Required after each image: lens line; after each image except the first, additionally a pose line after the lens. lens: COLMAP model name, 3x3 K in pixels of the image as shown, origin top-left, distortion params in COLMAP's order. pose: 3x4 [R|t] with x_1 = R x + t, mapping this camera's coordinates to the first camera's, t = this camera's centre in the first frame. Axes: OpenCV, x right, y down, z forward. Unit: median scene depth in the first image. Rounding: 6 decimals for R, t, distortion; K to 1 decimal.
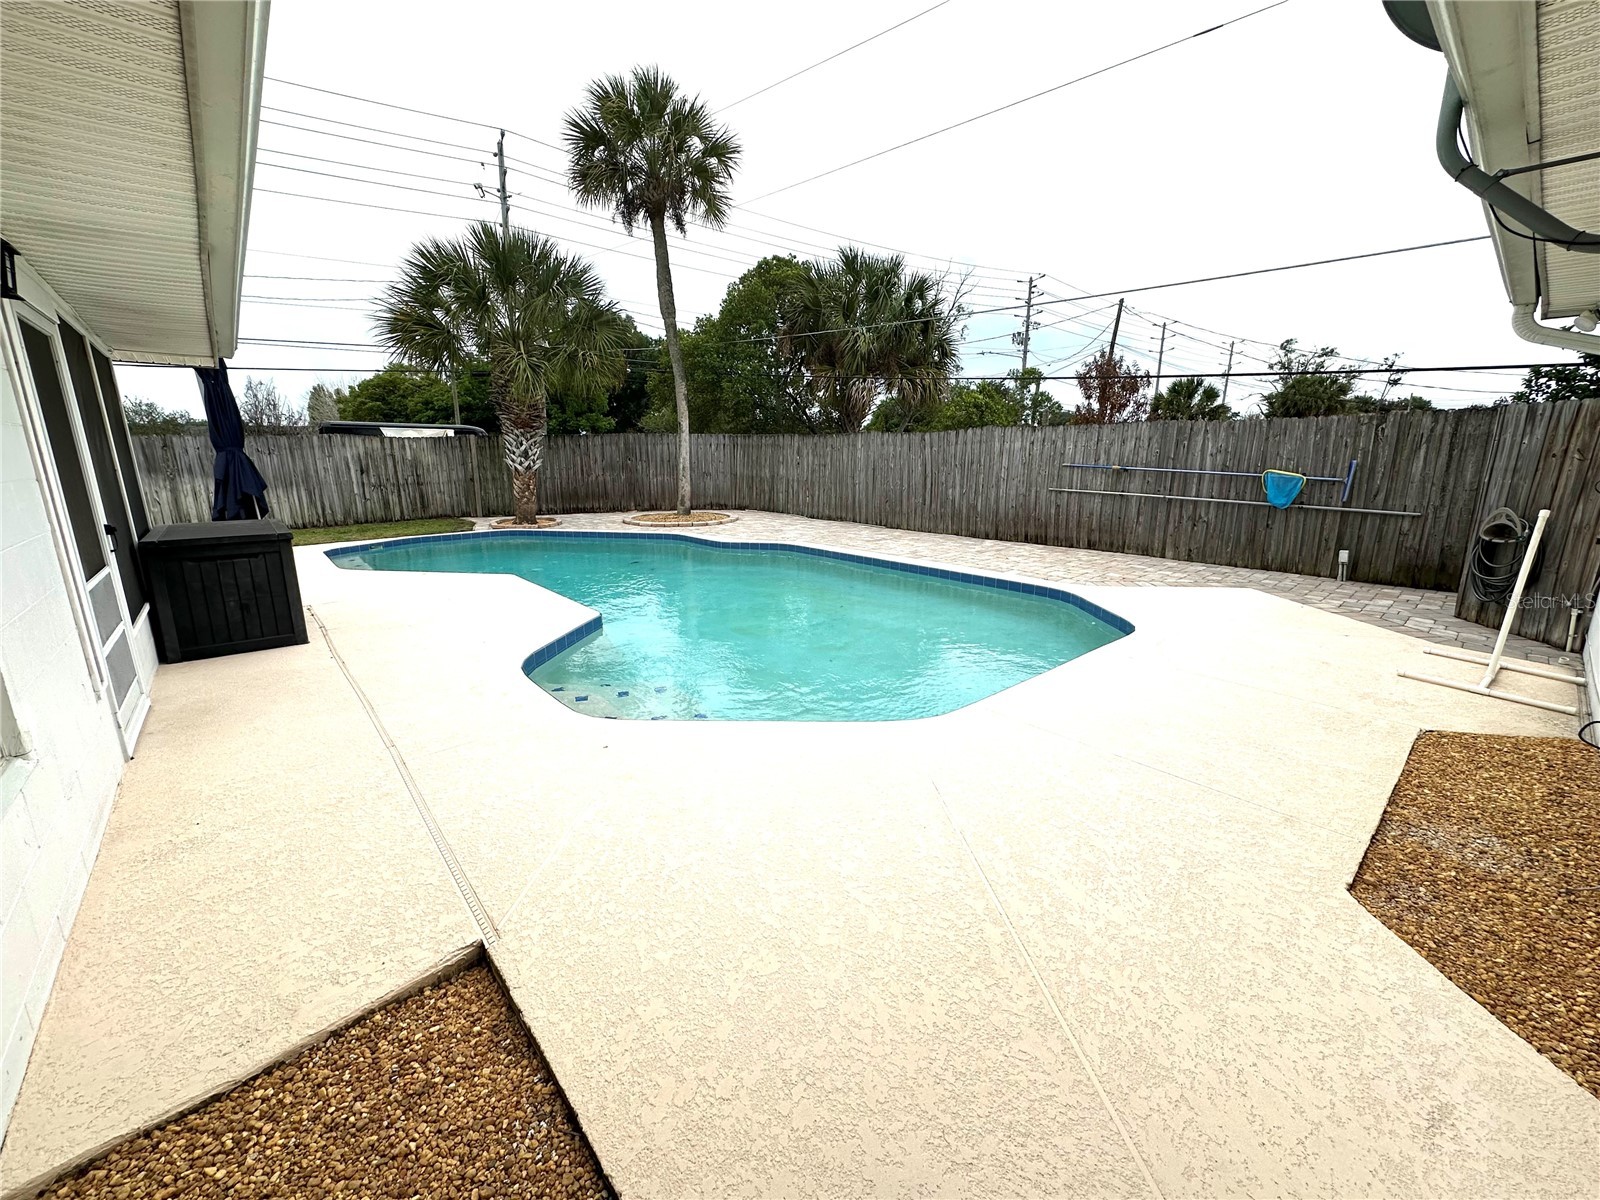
lens RADIAL K [[637.9, 0, 803.2], [0, 637.9, 602.1], [0, 0, 1]] dist [-0.003580, 0.001161]
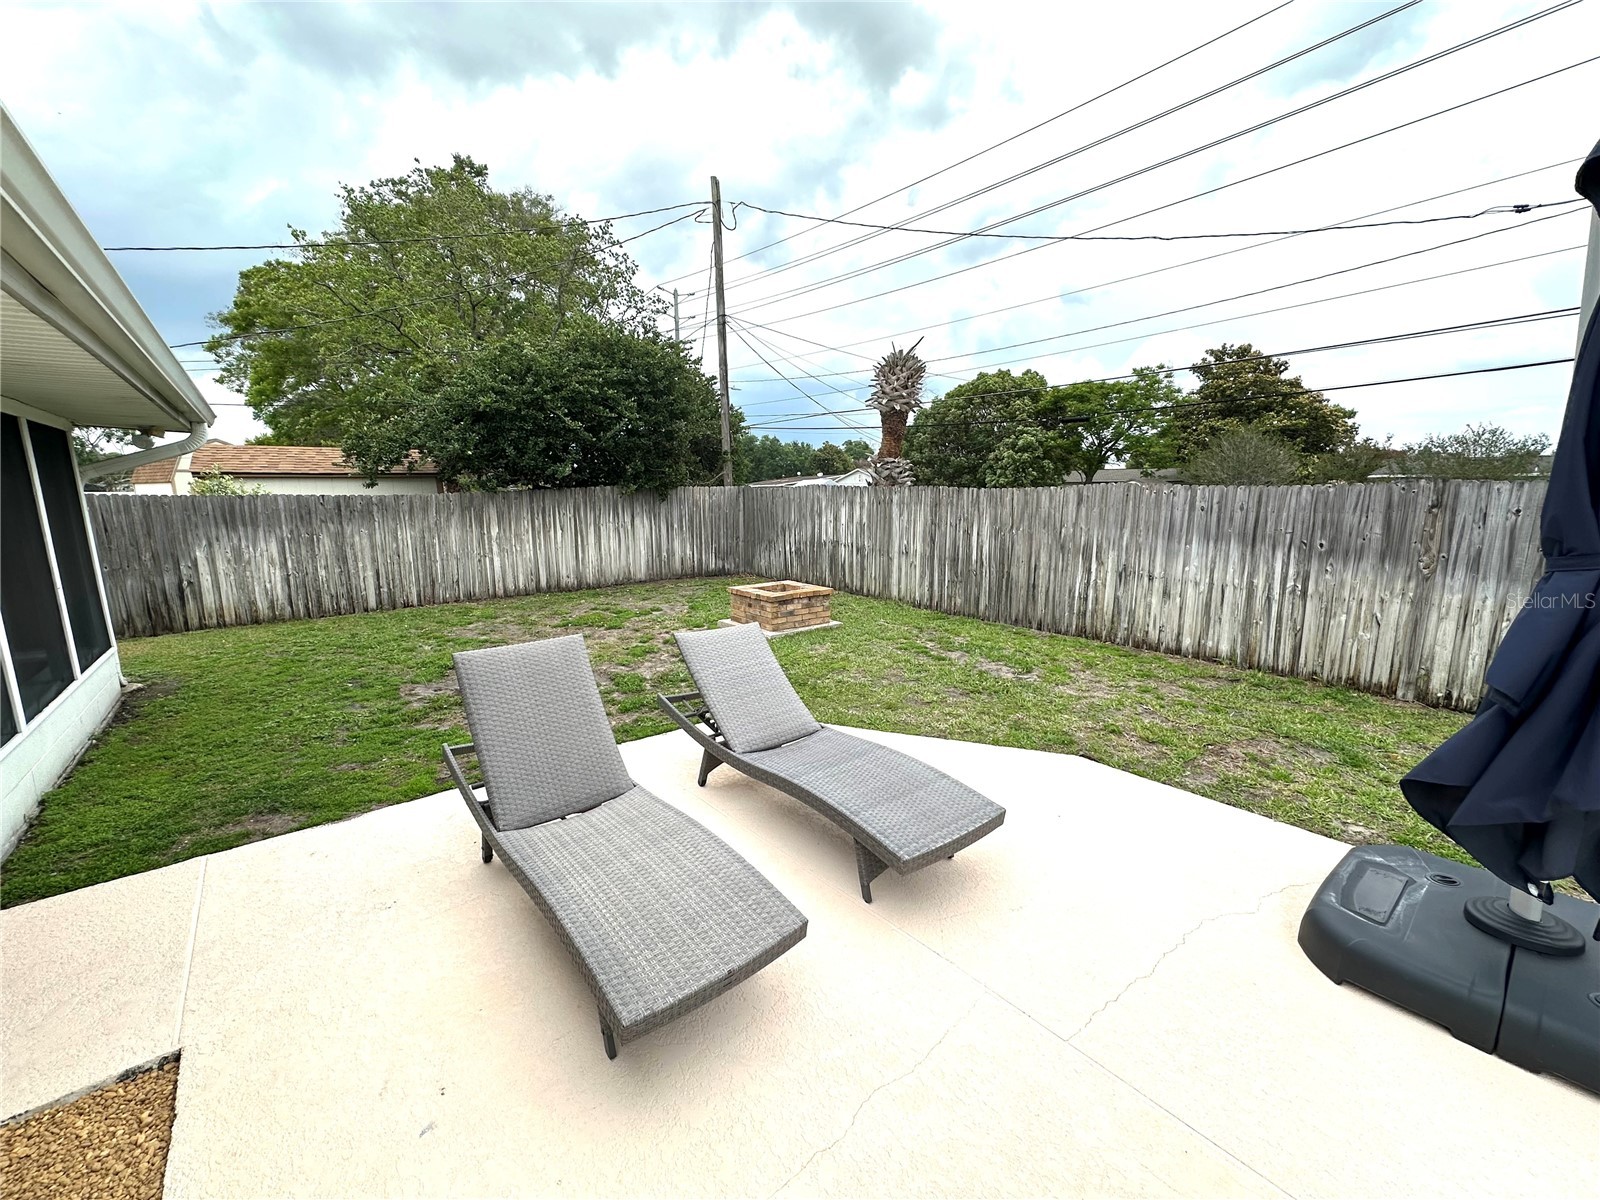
lens RADIAL K [[637.9, 0, 801.5], [0, 637.9, 597.0], [0, 0, 1]] dist [-0.003580, 0.001161]
pose [[-0.036328, 0.170160, -0.984746, -0.475125], [-0.225743, 0.958529, 0.173958, -0.141524], [0.973509, 0.228620, 0.003591, 0.511909]]
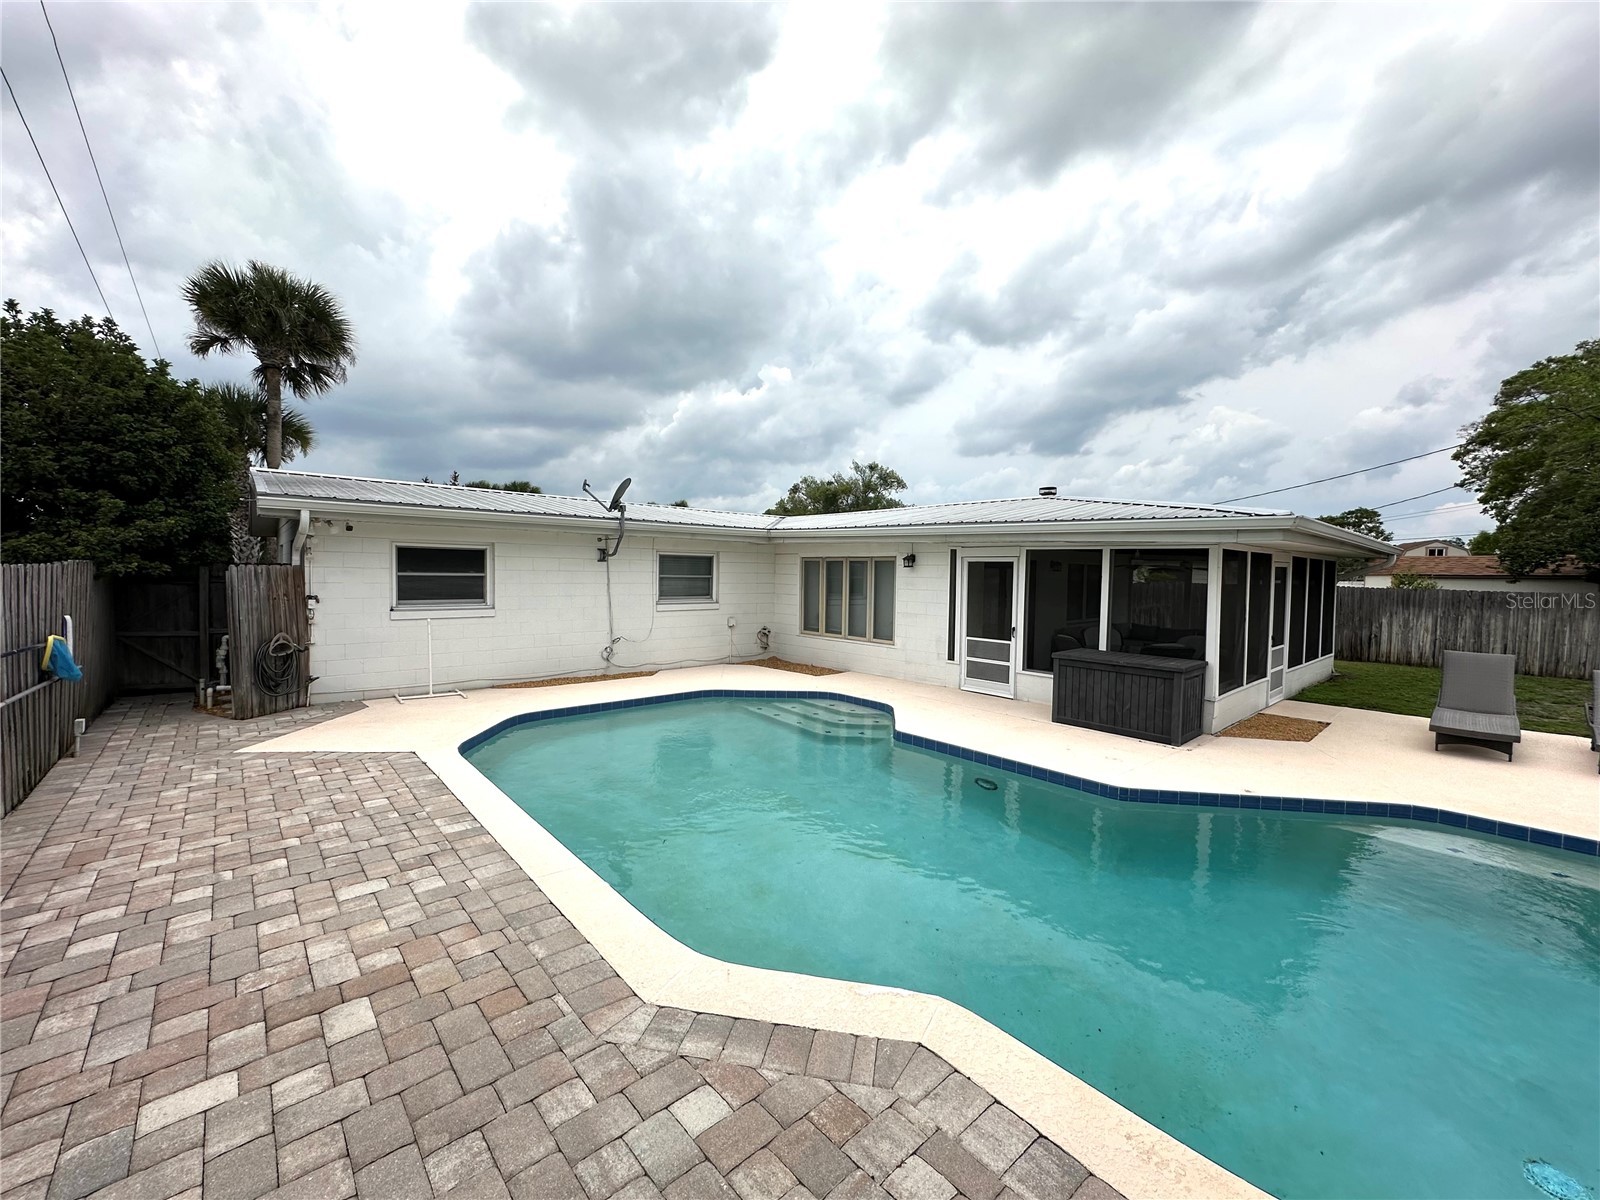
lens RADIAL K [[637.9, 0, 801.9], [0, 637.9, 603.4], [0, 0, 1]] dist [-0.003580, 0.001161]
pose [[-0.999918, -0.011934, -0.004740, -0.060583], [-0.012781, 0.960465, 0.278107, -0.262970], [0.001234, 0.278145, -0.960538, 0.979591]]
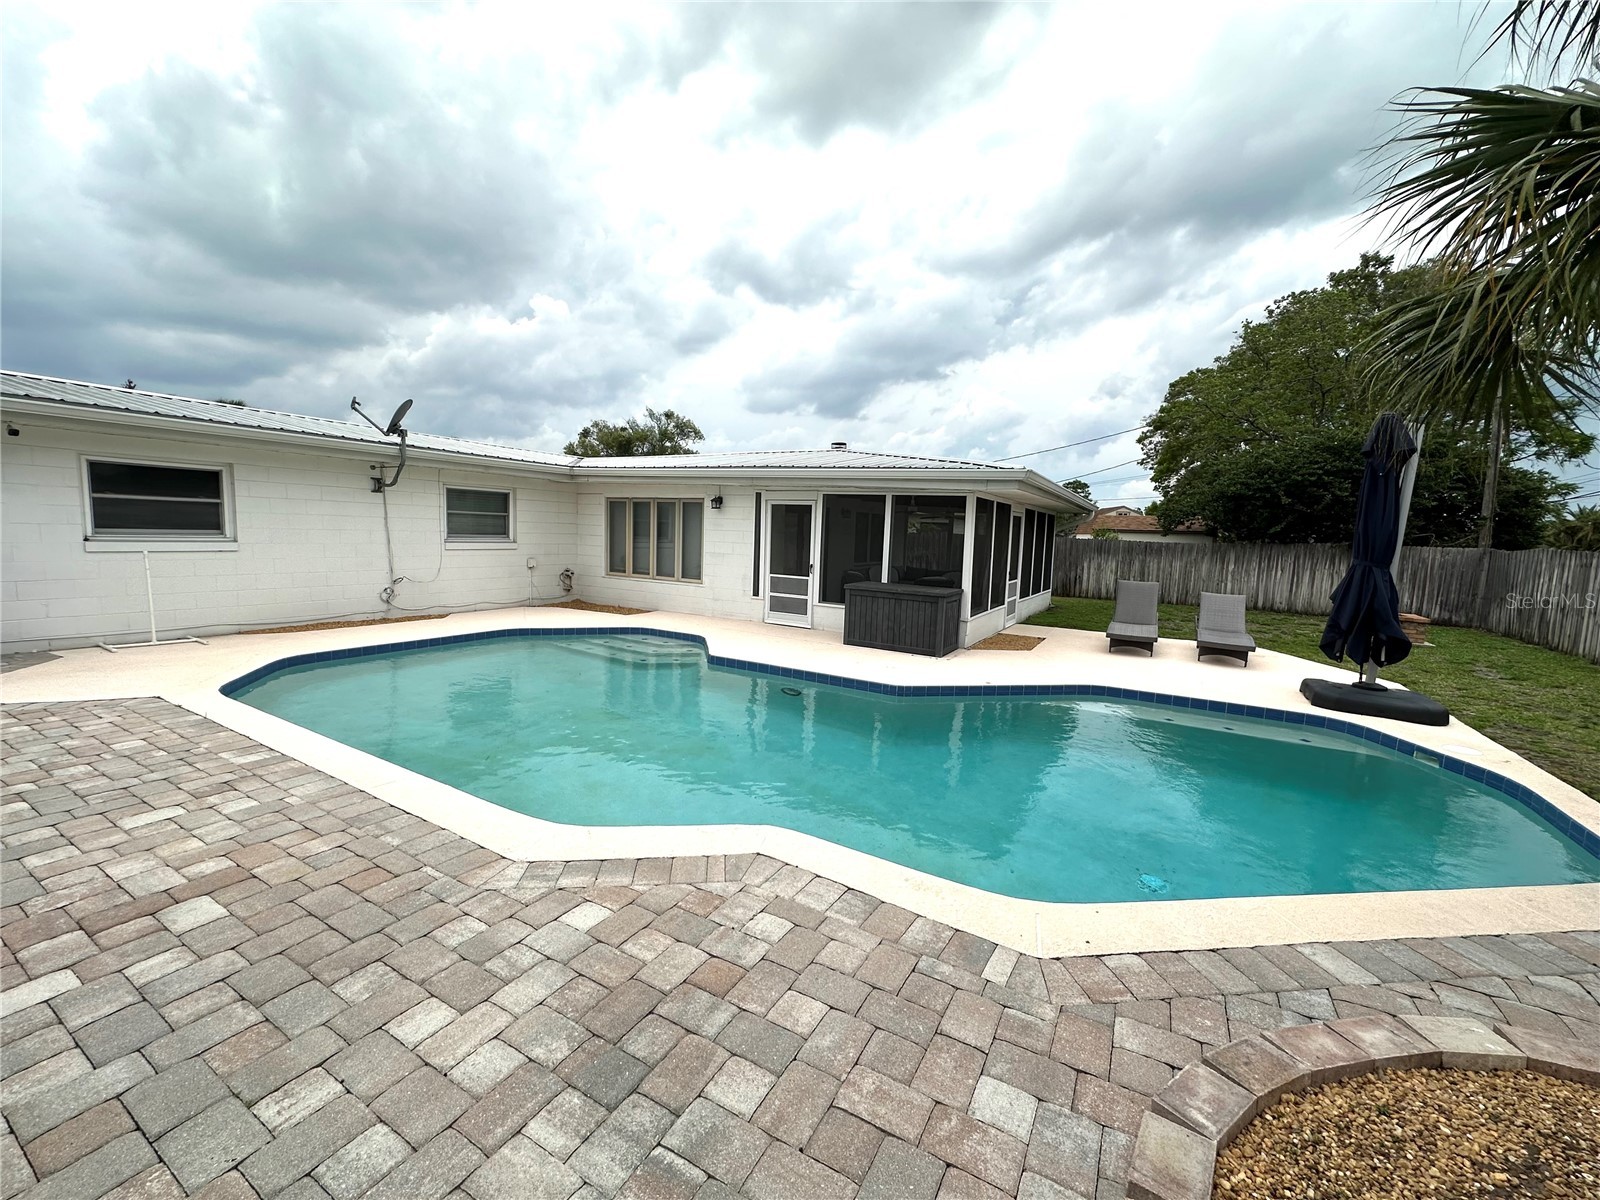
lens RADIAL K [[637.9, 0, 800.9], [0, 637.9, 598.1], [0, 0, 1]] dist [-0.003580, 0.001161]
pose [[-0.948842, 0.001740, -0.315747, -0.037483], [-0.104768, 0.941599, 0.320022, -0.254358], [0.297864, 0.336731, -0.893247, 1.021742]]
